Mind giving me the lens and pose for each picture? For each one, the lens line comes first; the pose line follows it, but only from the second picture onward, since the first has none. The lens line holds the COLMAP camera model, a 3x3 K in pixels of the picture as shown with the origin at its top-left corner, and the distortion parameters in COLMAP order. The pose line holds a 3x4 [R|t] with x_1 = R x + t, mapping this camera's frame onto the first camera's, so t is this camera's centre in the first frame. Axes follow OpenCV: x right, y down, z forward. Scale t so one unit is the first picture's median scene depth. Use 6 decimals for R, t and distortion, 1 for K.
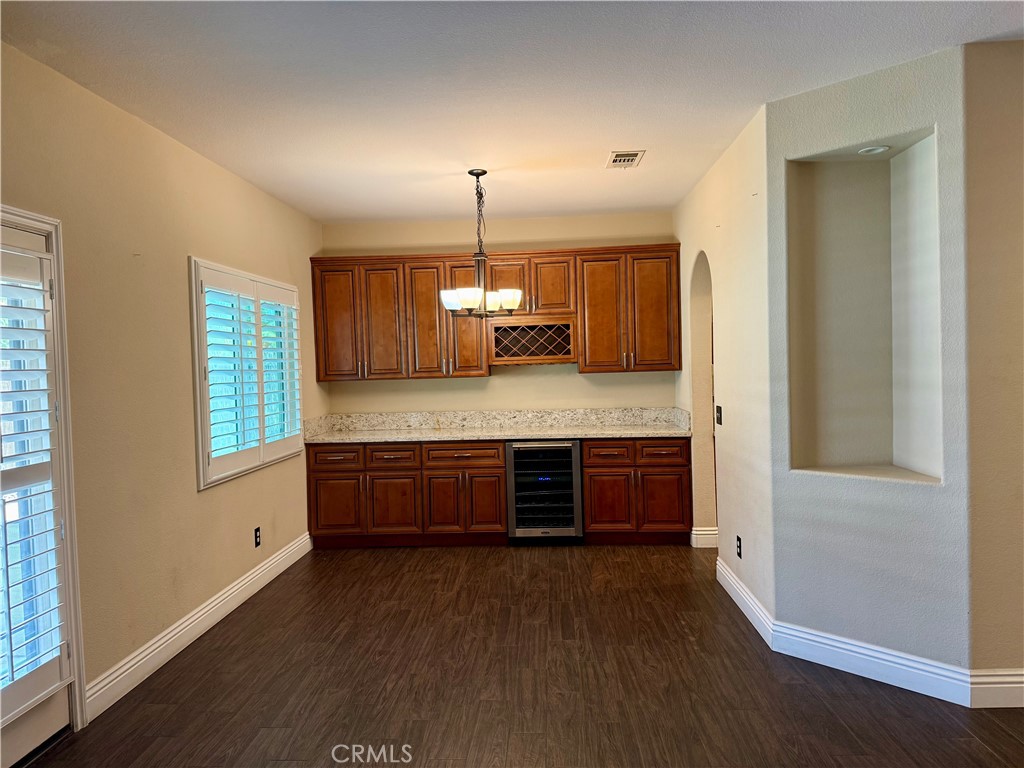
lens RADIAL K [[718.9, 0, 512.0], [0, 718.9, 384.0], [0, 0, 1]] dist [0.133526, -0.165607]
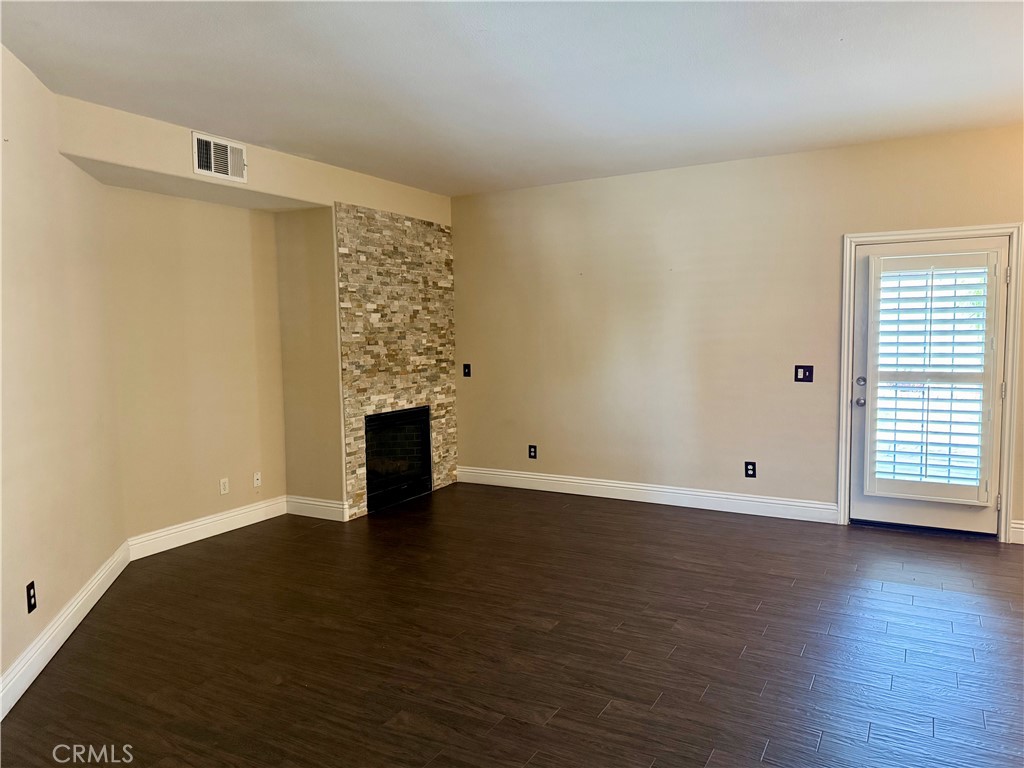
lens RADIAL K [[723.6, 0, 512.0], [0, 723.6, 384.0], [0, 0, 1]] dist [0.022229, -0.000896]
pose [[-0.451354, 0.103947, -0.886270, 0.687649], [0.001218, 0.993263, 0.115875, -0.032872], [0.892344, 0.051221, -0.448440, 0.394964]]
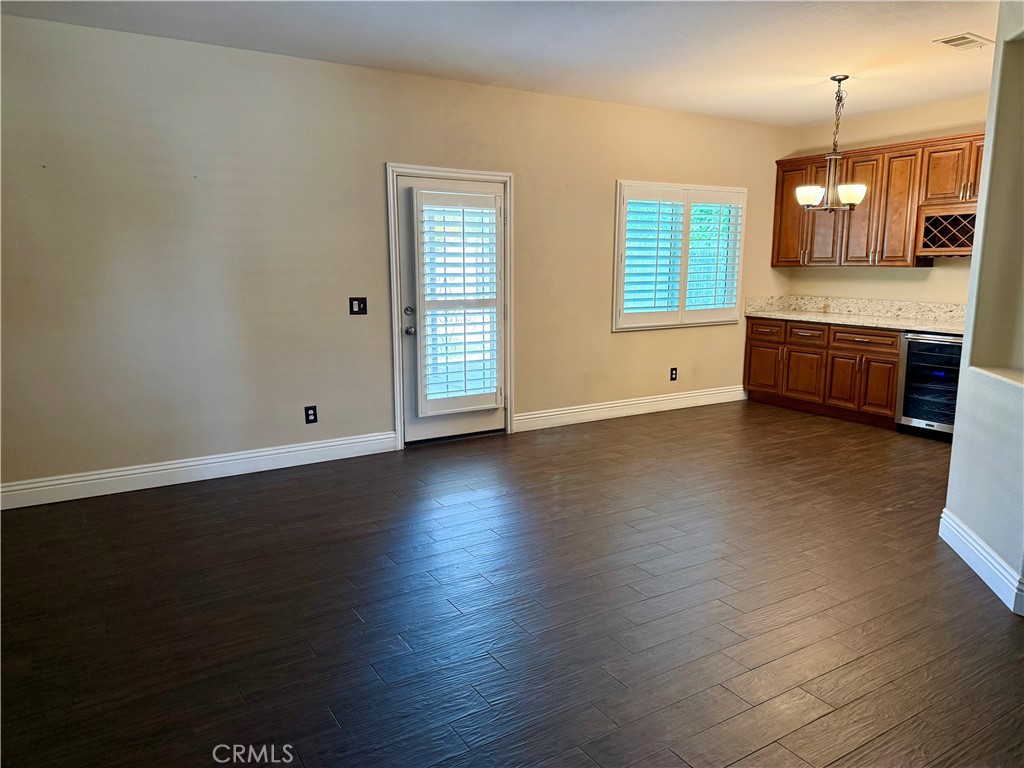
lens RADIAL K [[718.9, 0, 512.0], [0, 718.9, 384.0], [0, 0, 1]] dist [0.133526, -0.165607]
pose [[0.572300, 0.168752, -0.802493, 0.532011], [-0.042649, 0.983398, 0.176379, -0.008315], [0.818935, -0.066716, 0.569996, -0.064301]]
